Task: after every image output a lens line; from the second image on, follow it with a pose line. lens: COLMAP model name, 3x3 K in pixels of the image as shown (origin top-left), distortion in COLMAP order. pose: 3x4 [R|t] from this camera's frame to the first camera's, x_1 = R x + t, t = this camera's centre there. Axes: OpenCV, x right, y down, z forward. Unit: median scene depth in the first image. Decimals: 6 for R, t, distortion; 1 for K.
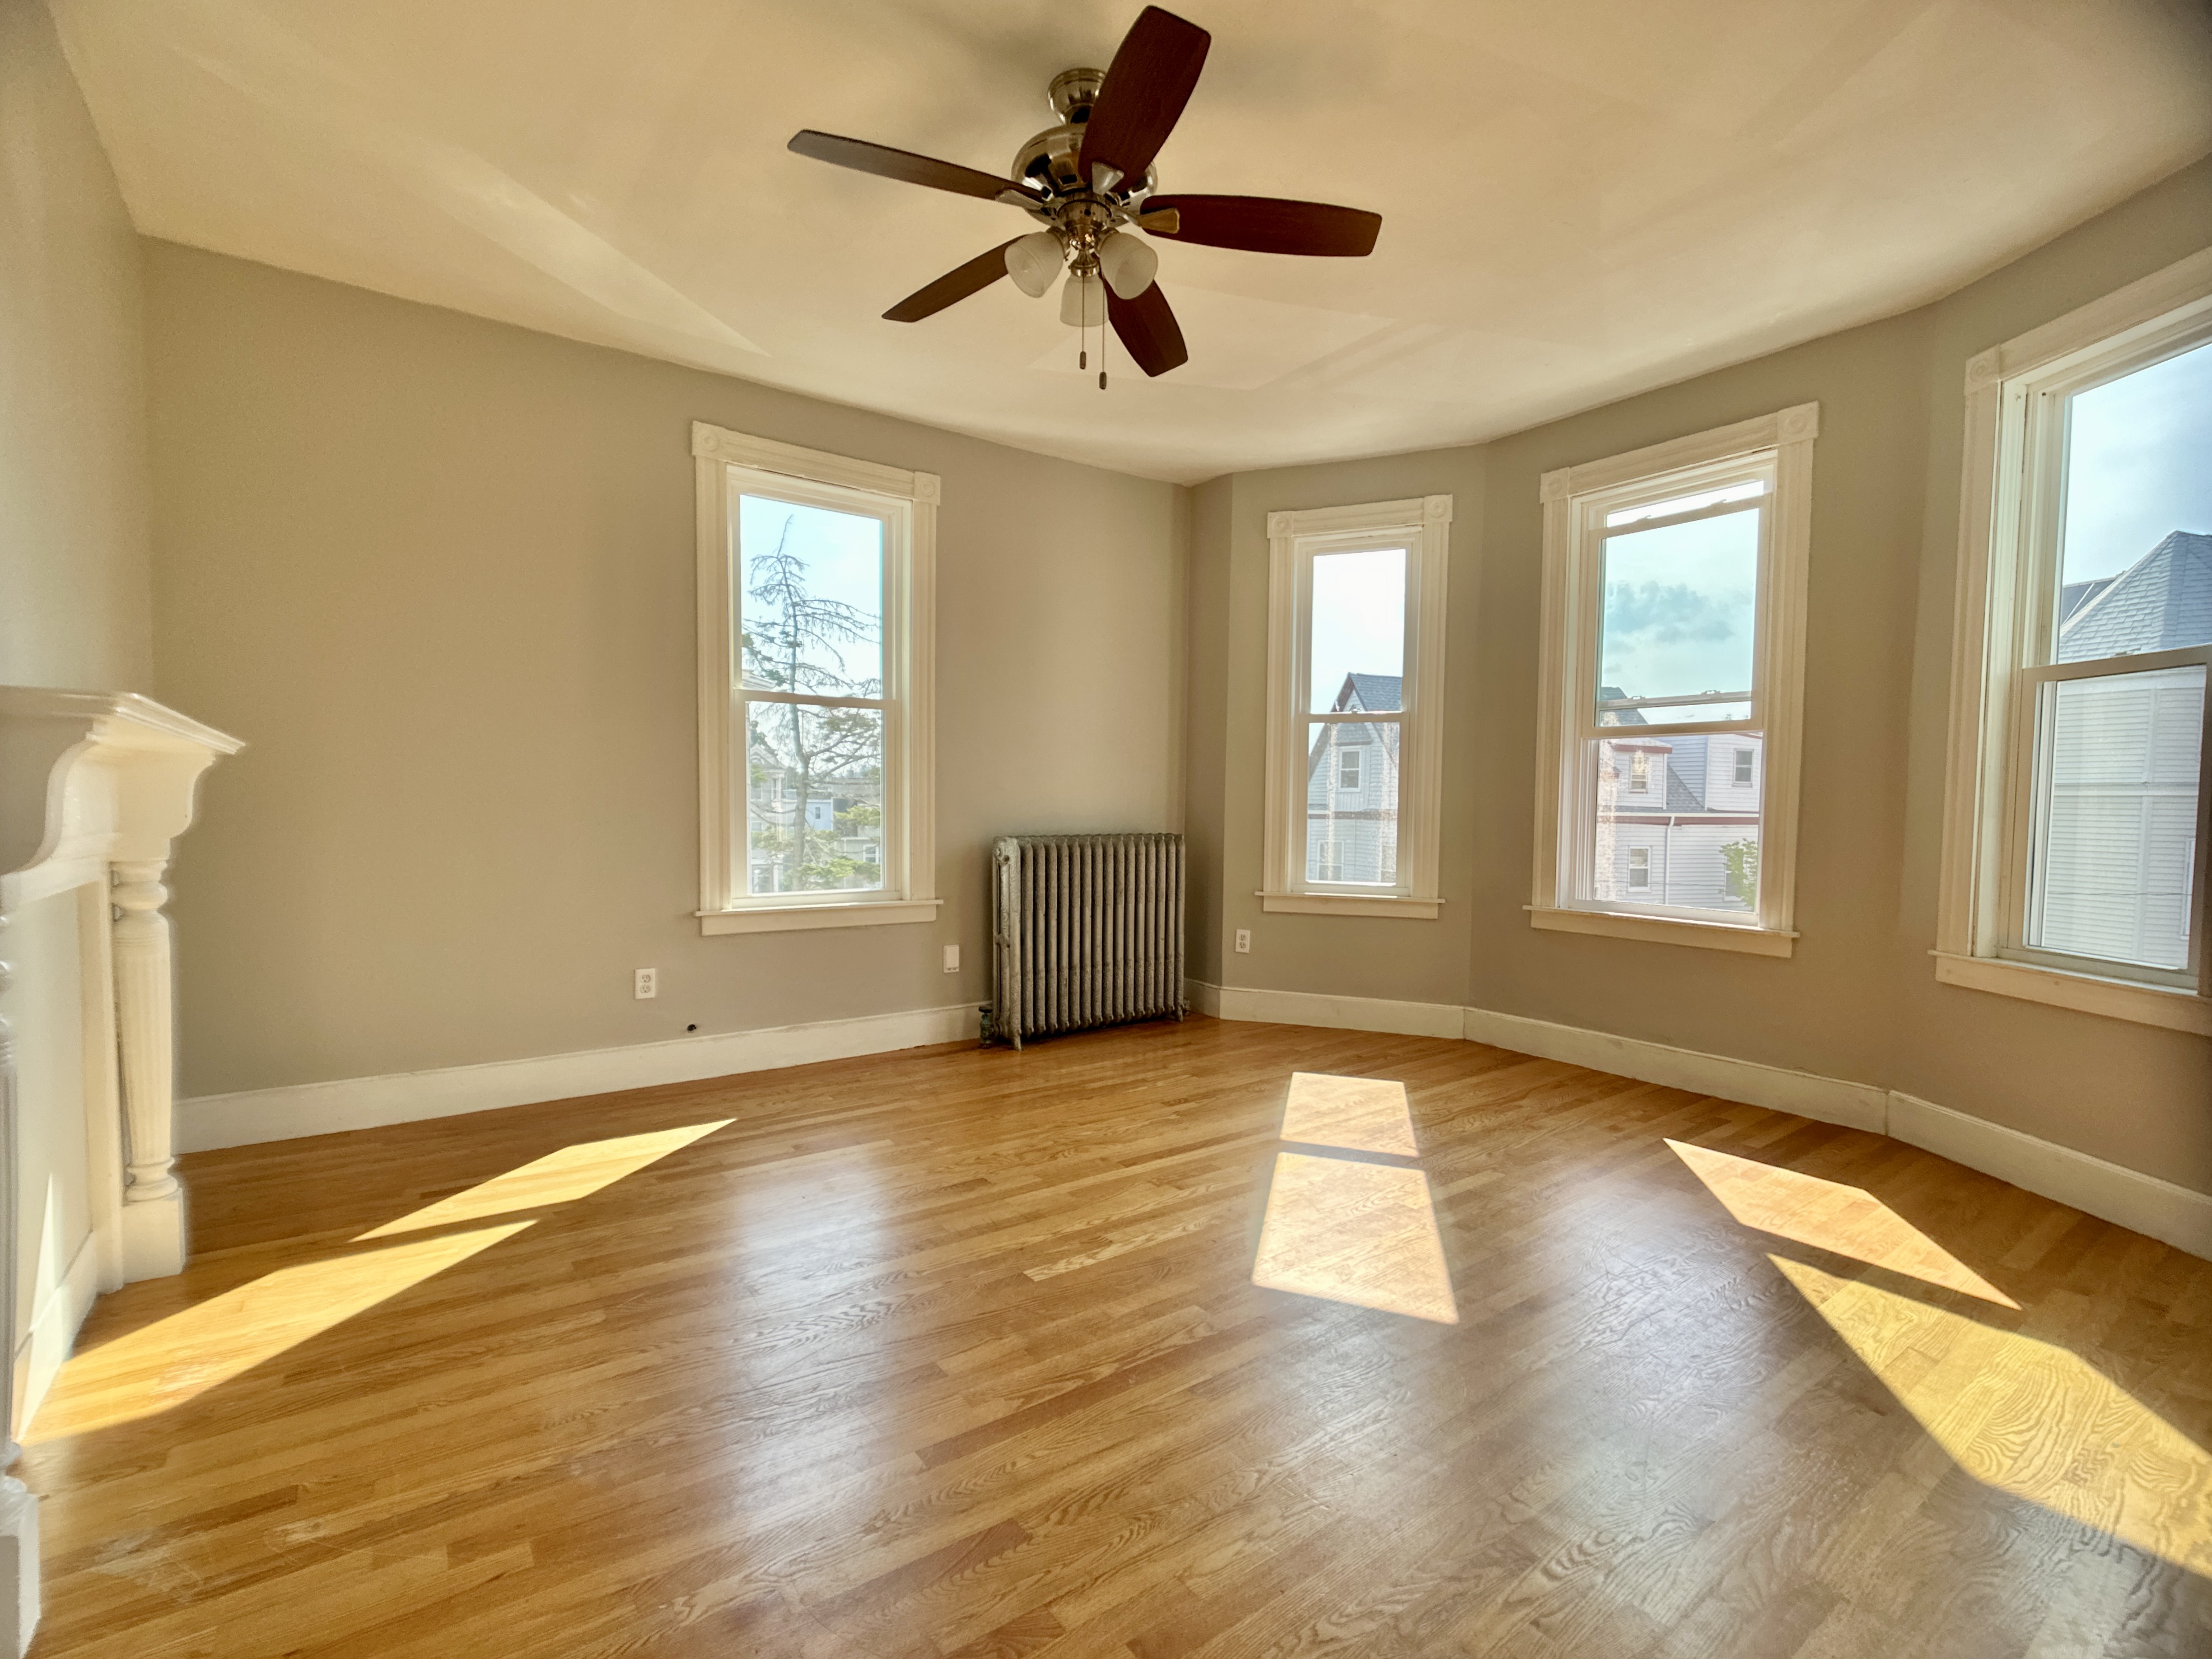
lens RADIAL K [[1050.9, 0, 1106.0], [0, 1050.9, 829.5], [0, 0, 1]] dist [0.001797, -0.000797]
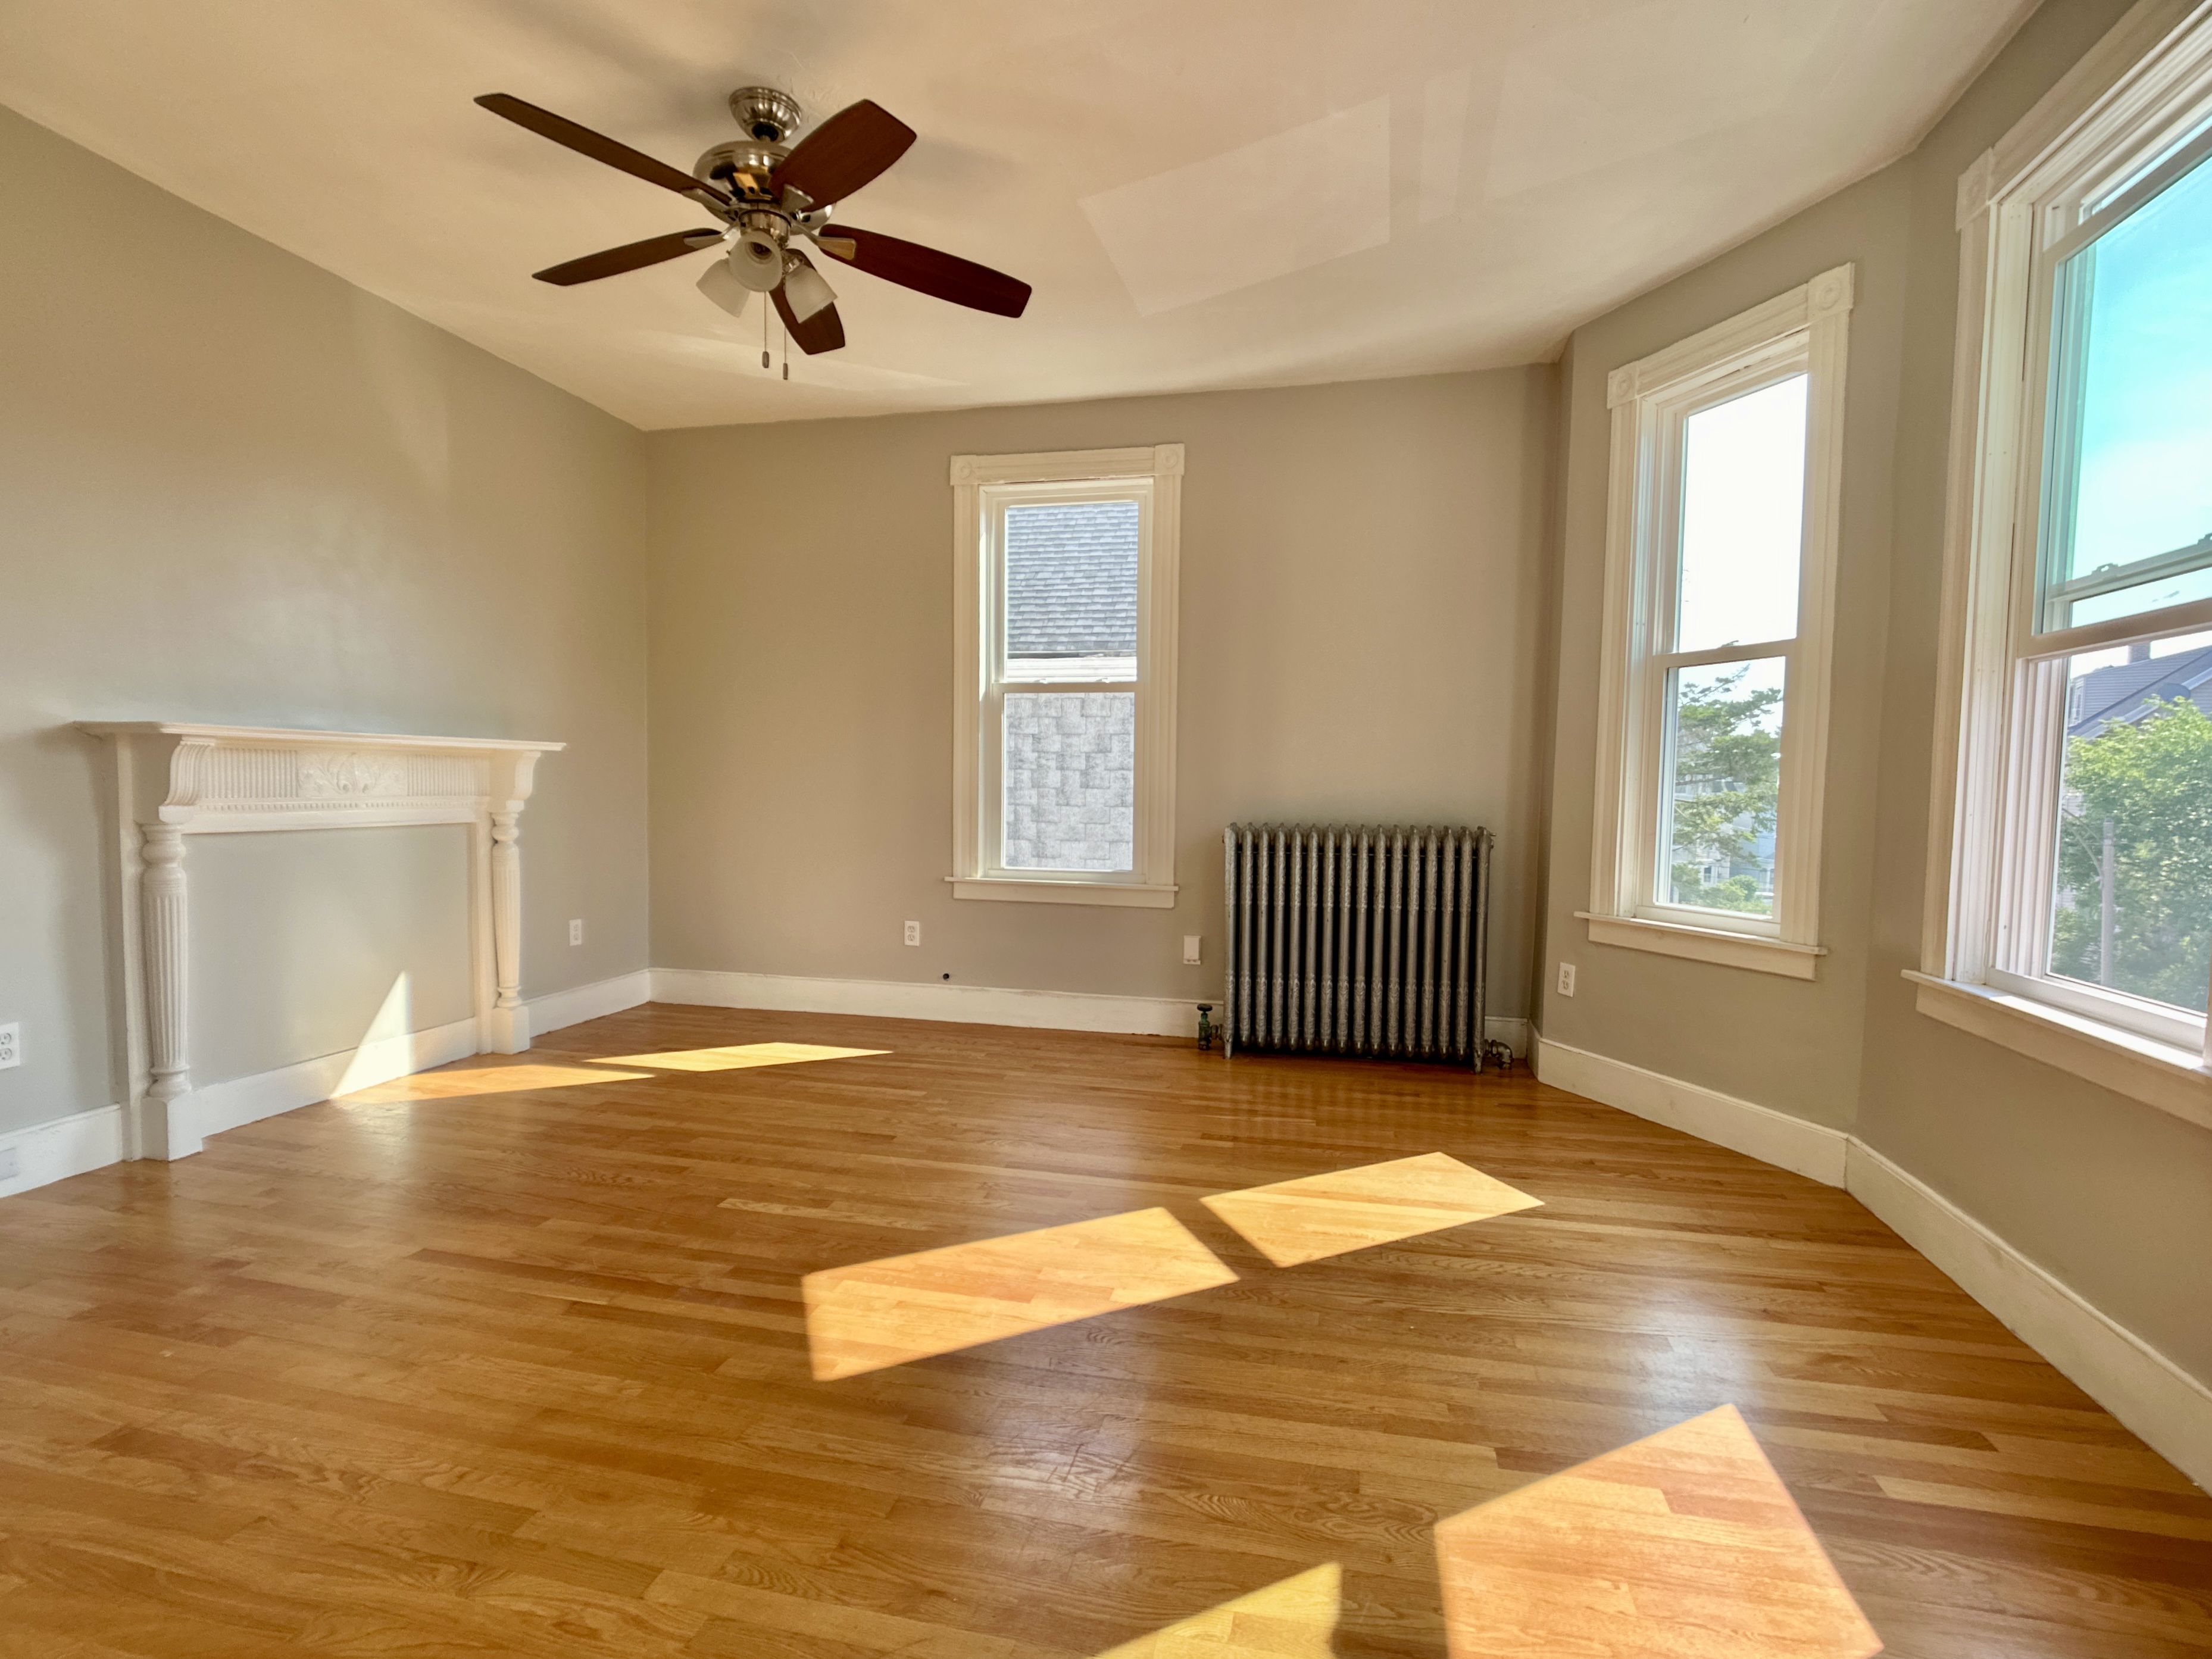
lens RADIAL K [[1116.3, 0, 1096.5], [0, 1116.3, 832.0], [0, 0, 1]] dist [0.001801, -0.001334]
pose [[0.634795, 0.032640, -0.771991, 0.642408], [-0.028344, 0.999419, 0.018949, -0.000391], [0.772160, 0.009853, 0.635351, 0.326415]]
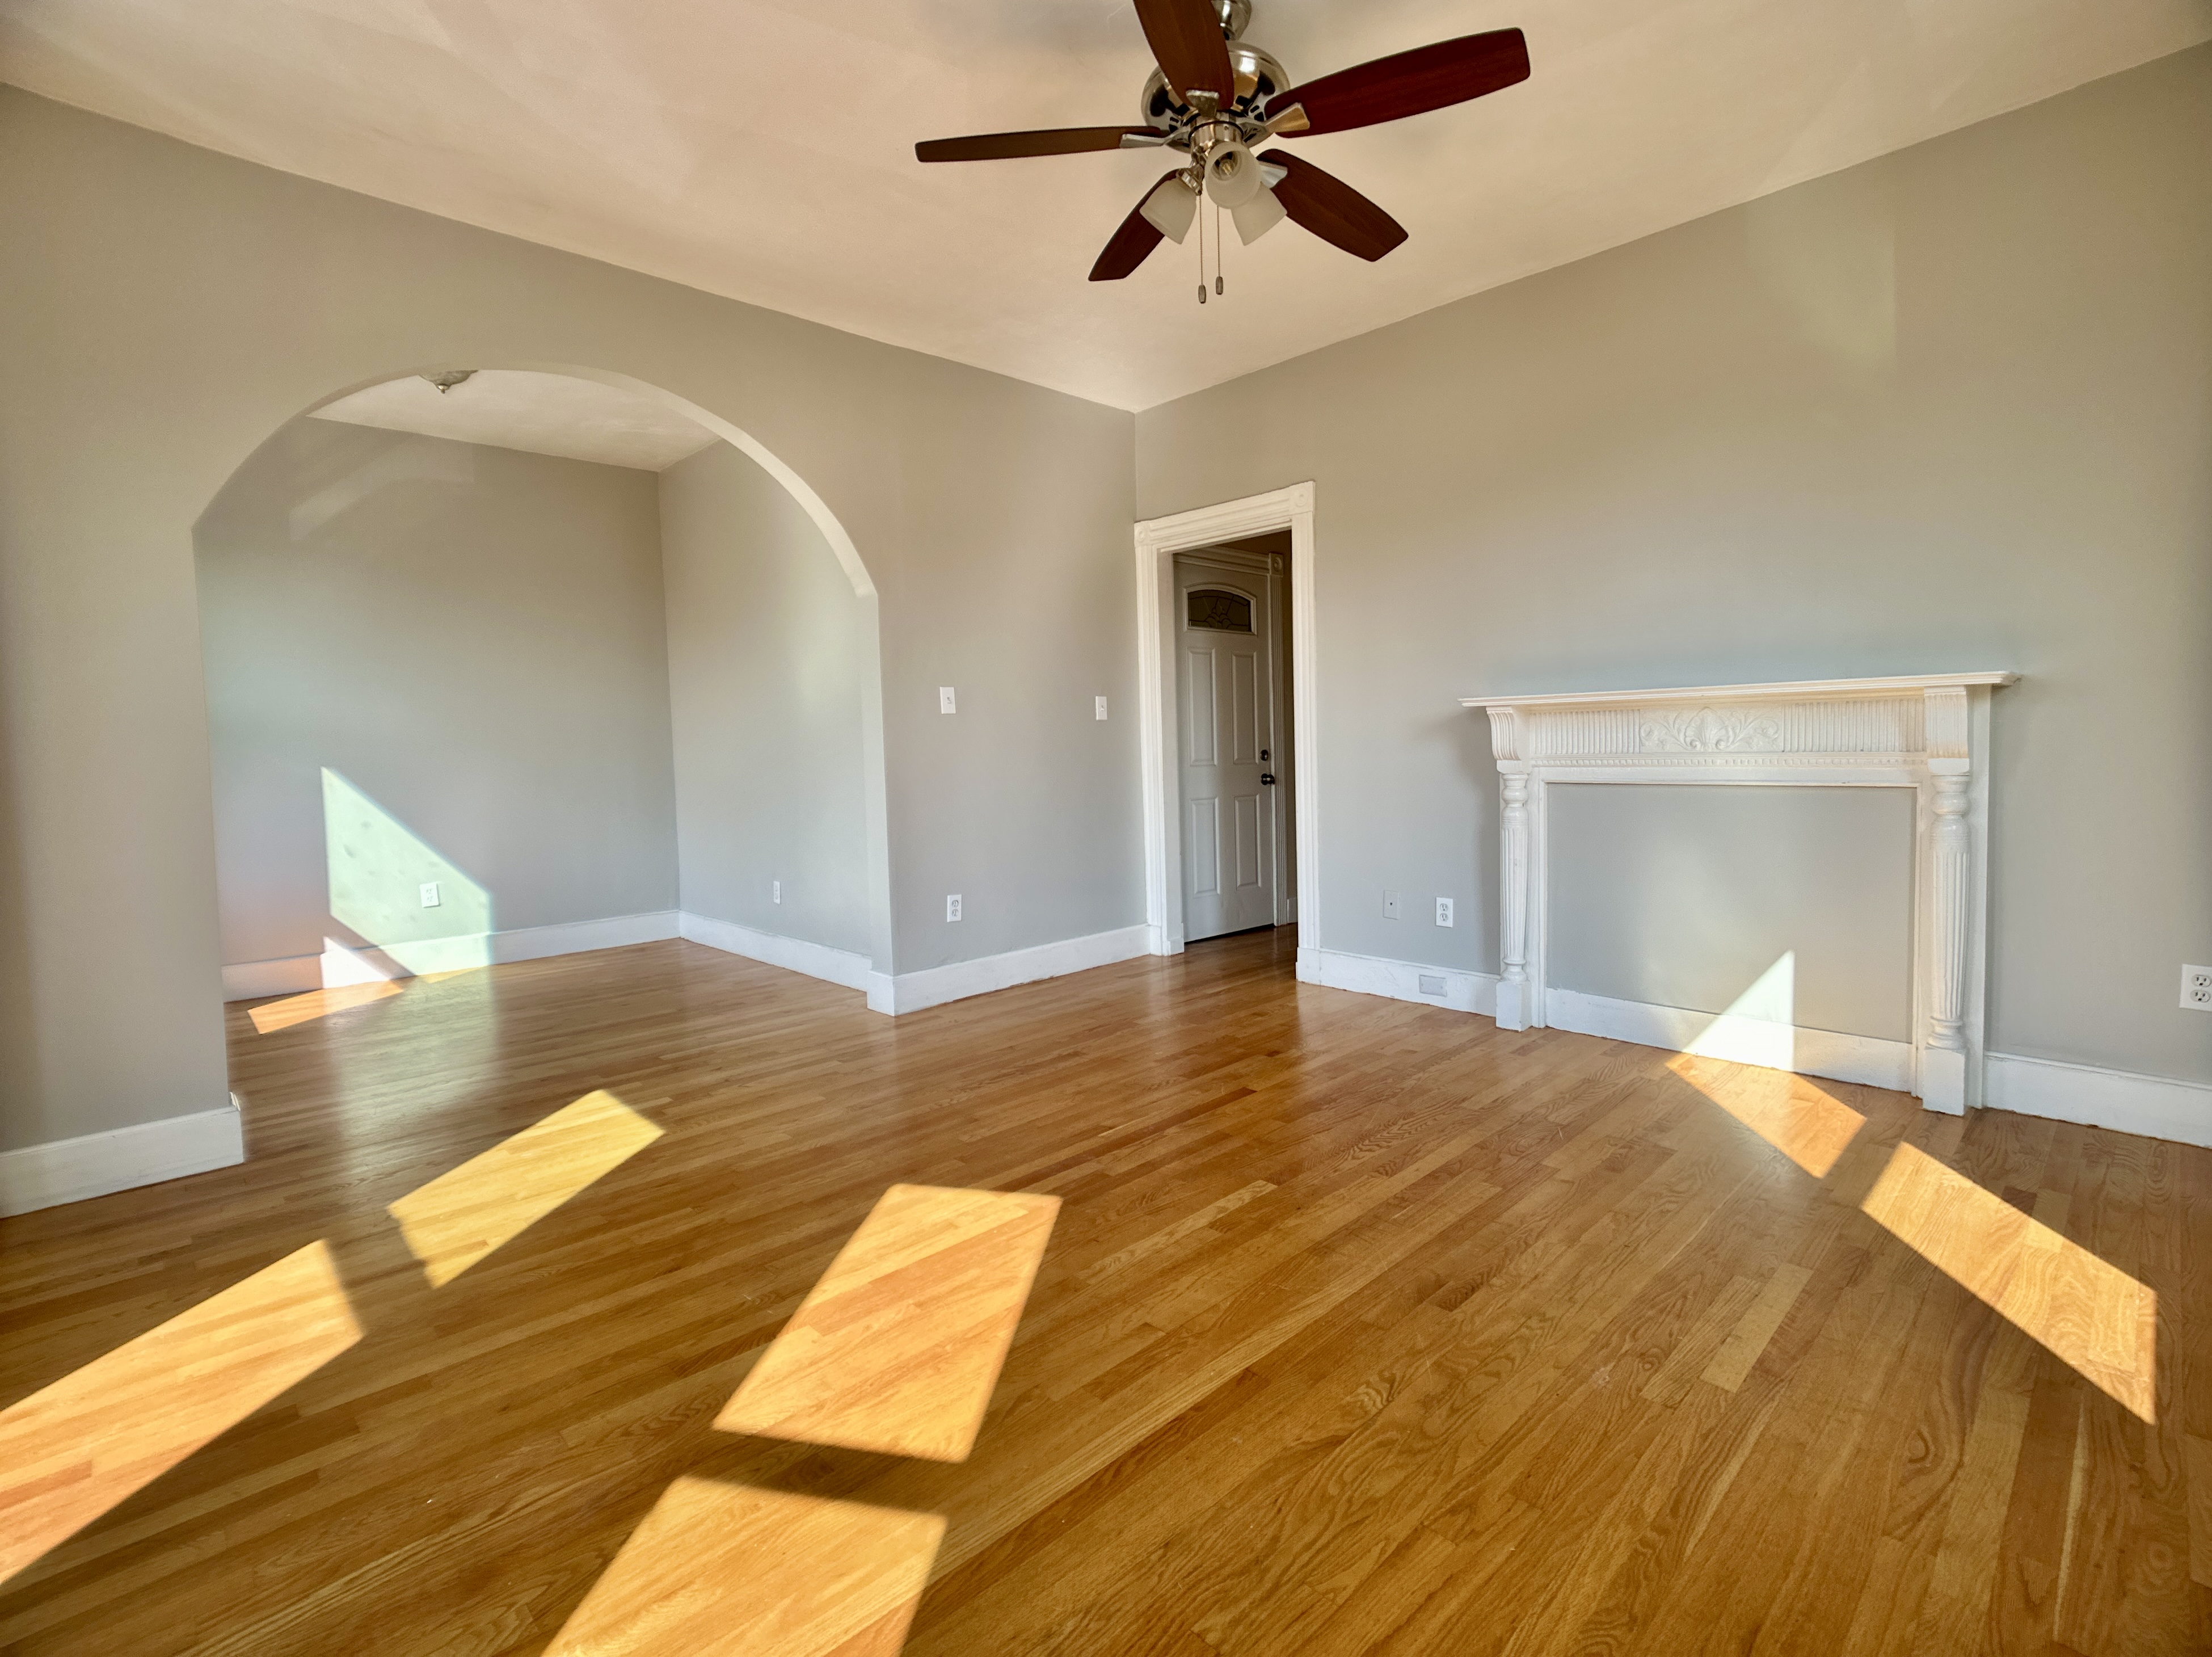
lens RADIAL K [[993.8, 0, 1103.9], [0, 993.8, 804.8], [0, 0, 1]] dist [-0.000155, -0.000102]
pose [[-0.993164, 0.022170, -0.114604, 0.119589], [0.012006, 0.995992, 0.088629, -0.029708], [0.116110, 0.086647, -0.989450, 1.158020]]
